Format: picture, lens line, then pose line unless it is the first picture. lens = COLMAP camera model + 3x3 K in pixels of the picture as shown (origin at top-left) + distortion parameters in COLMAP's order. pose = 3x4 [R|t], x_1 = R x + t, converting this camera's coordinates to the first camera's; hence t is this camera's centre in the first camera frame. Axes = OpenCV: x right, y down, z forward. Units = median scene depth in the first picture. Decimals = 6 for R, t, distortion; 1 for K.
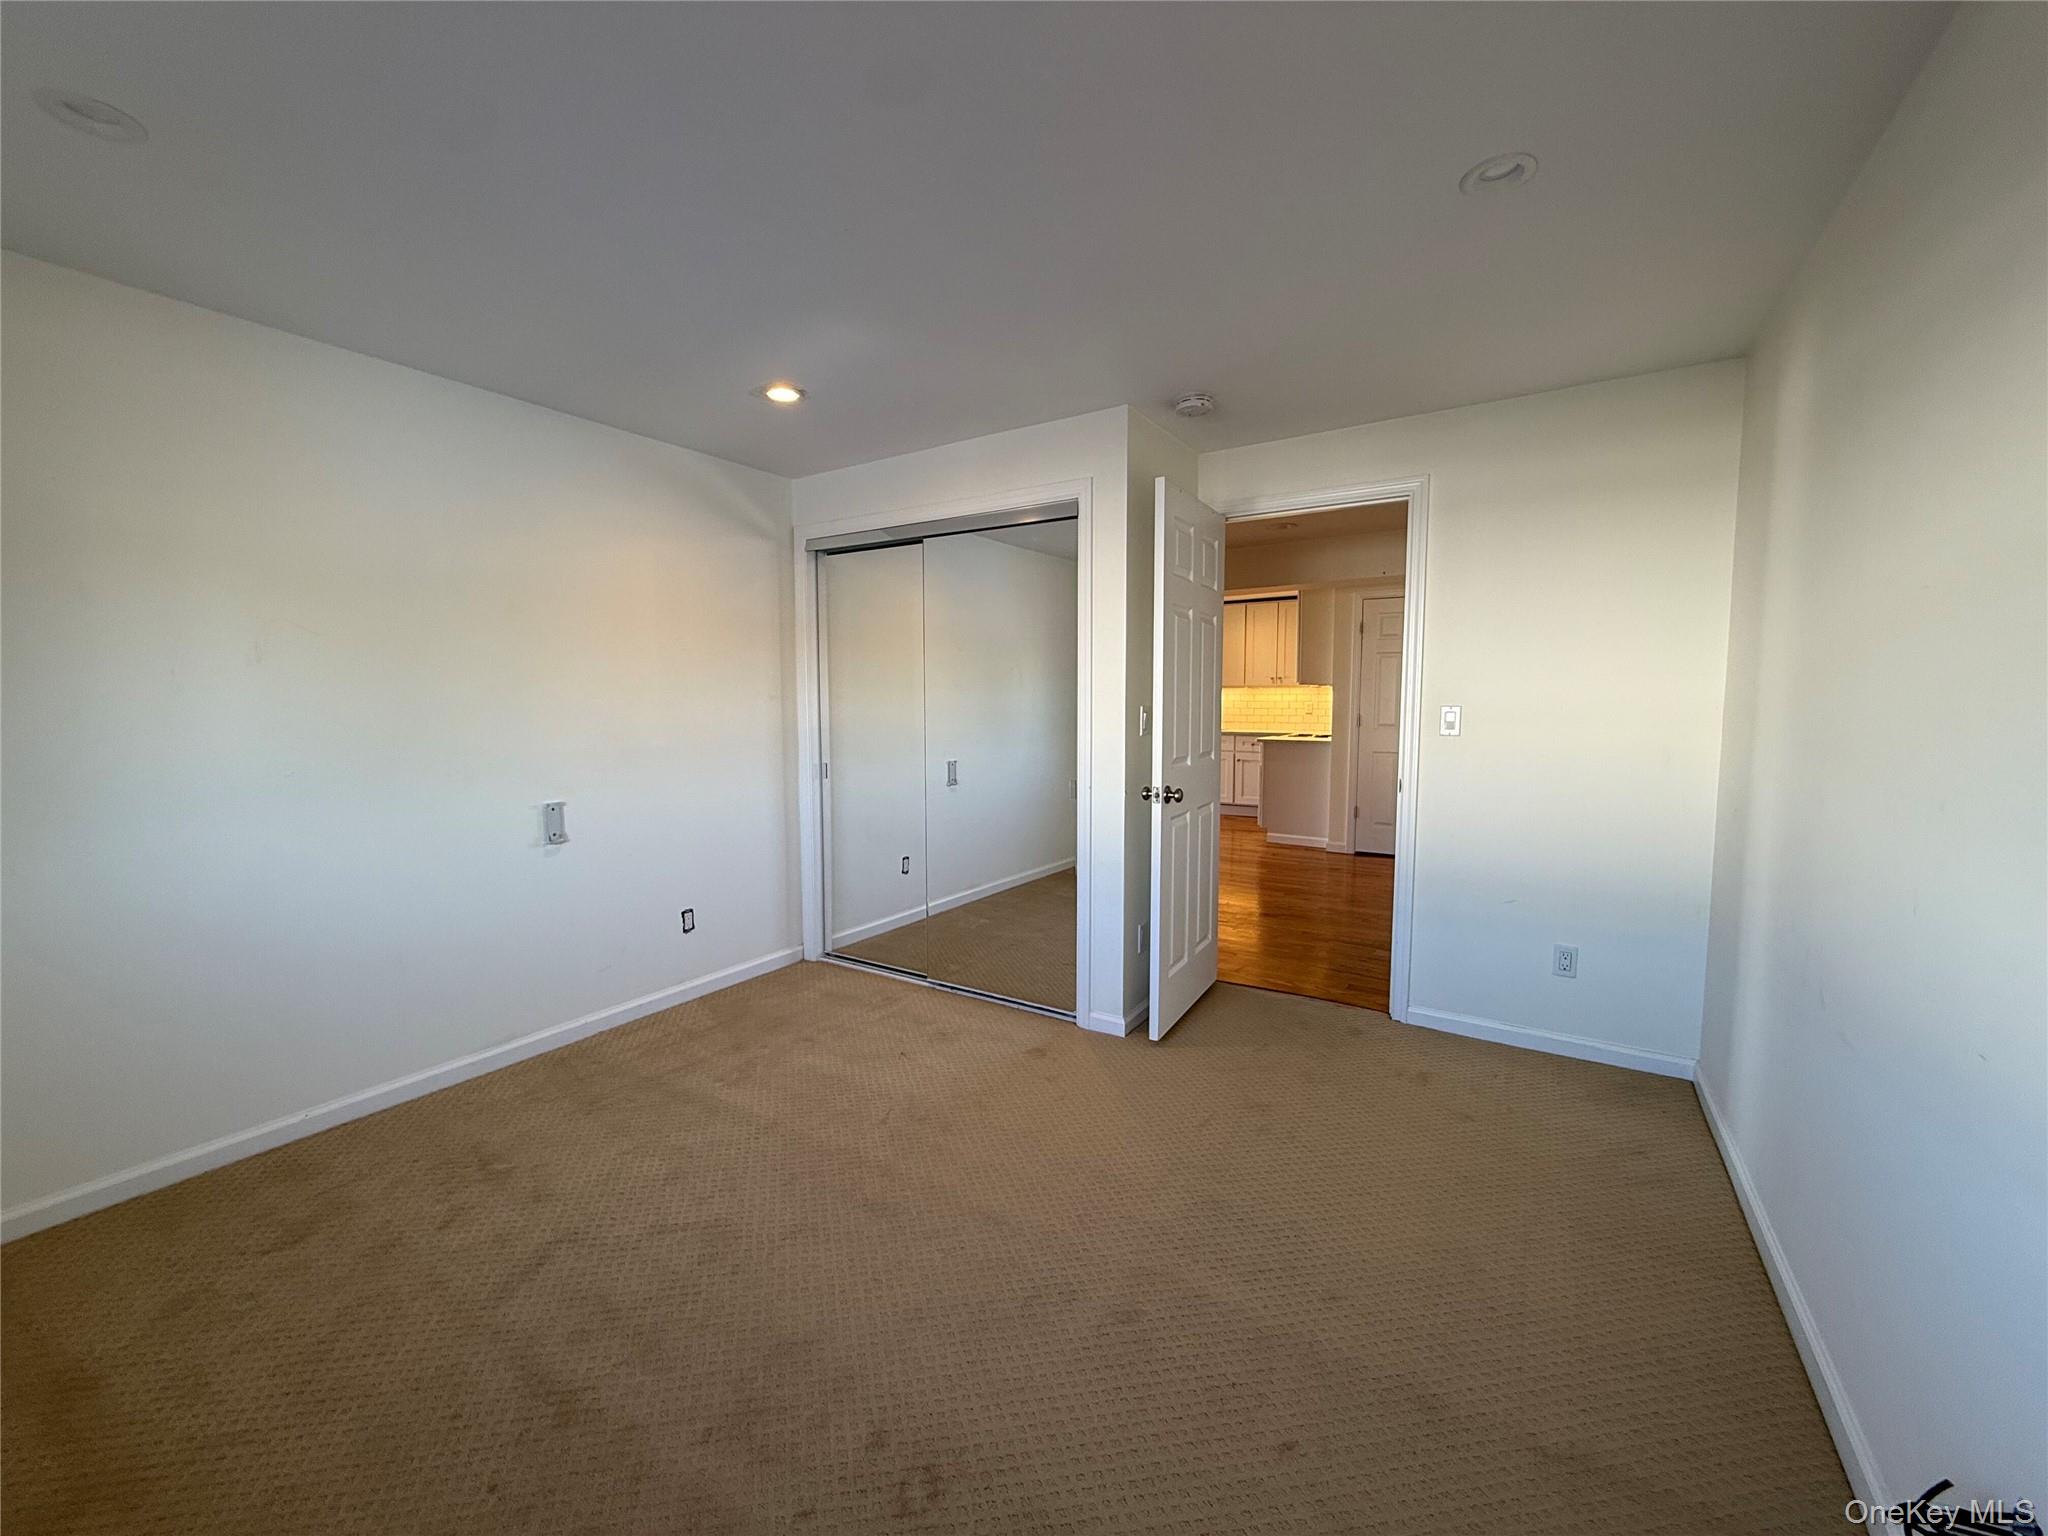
lens RADIAL K [[826.2, 0, 1017.5], [0, 826.2, 761.4], [0, 0, 1]] dist [0.001790, 0.000060]
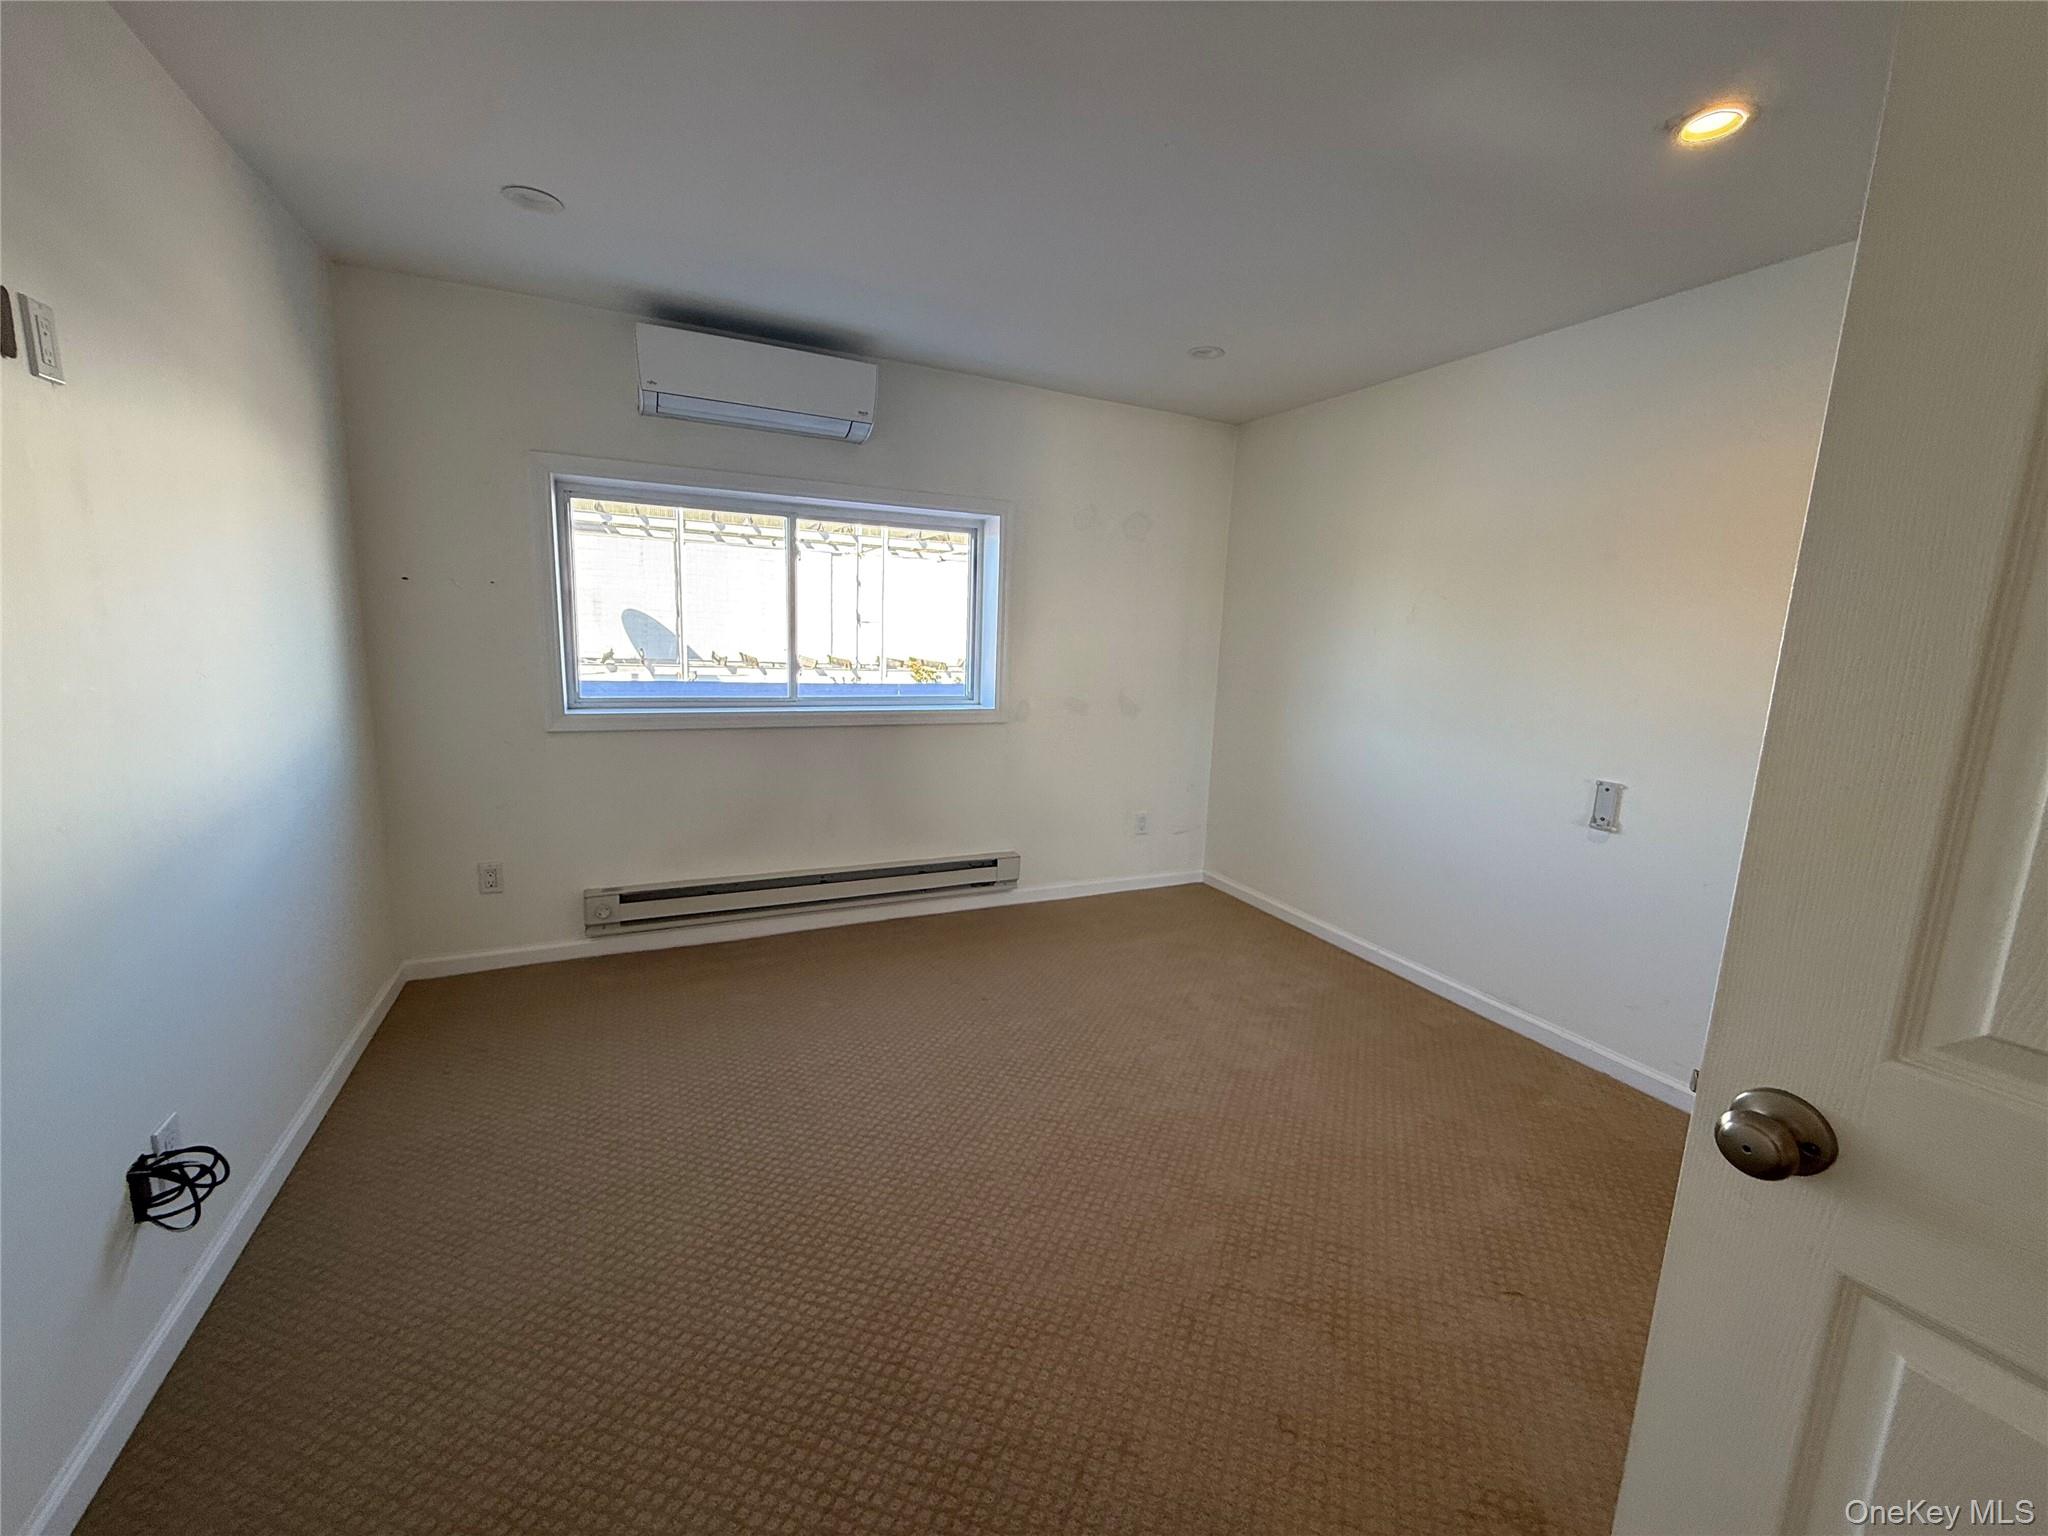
lens RADIAL K [[826.2, 0, 1020.8], [0, 826.2, 773.6], [0, 0, 1]] dist [0.001790, 0.000060]
pose [[-0.534538, 0.105586, -0.838523, 0.491385], [-0.131225, 0.969763, 0.205764, -0.056427], [0.834895, 0.220024, -0.504520, 0.925088]]
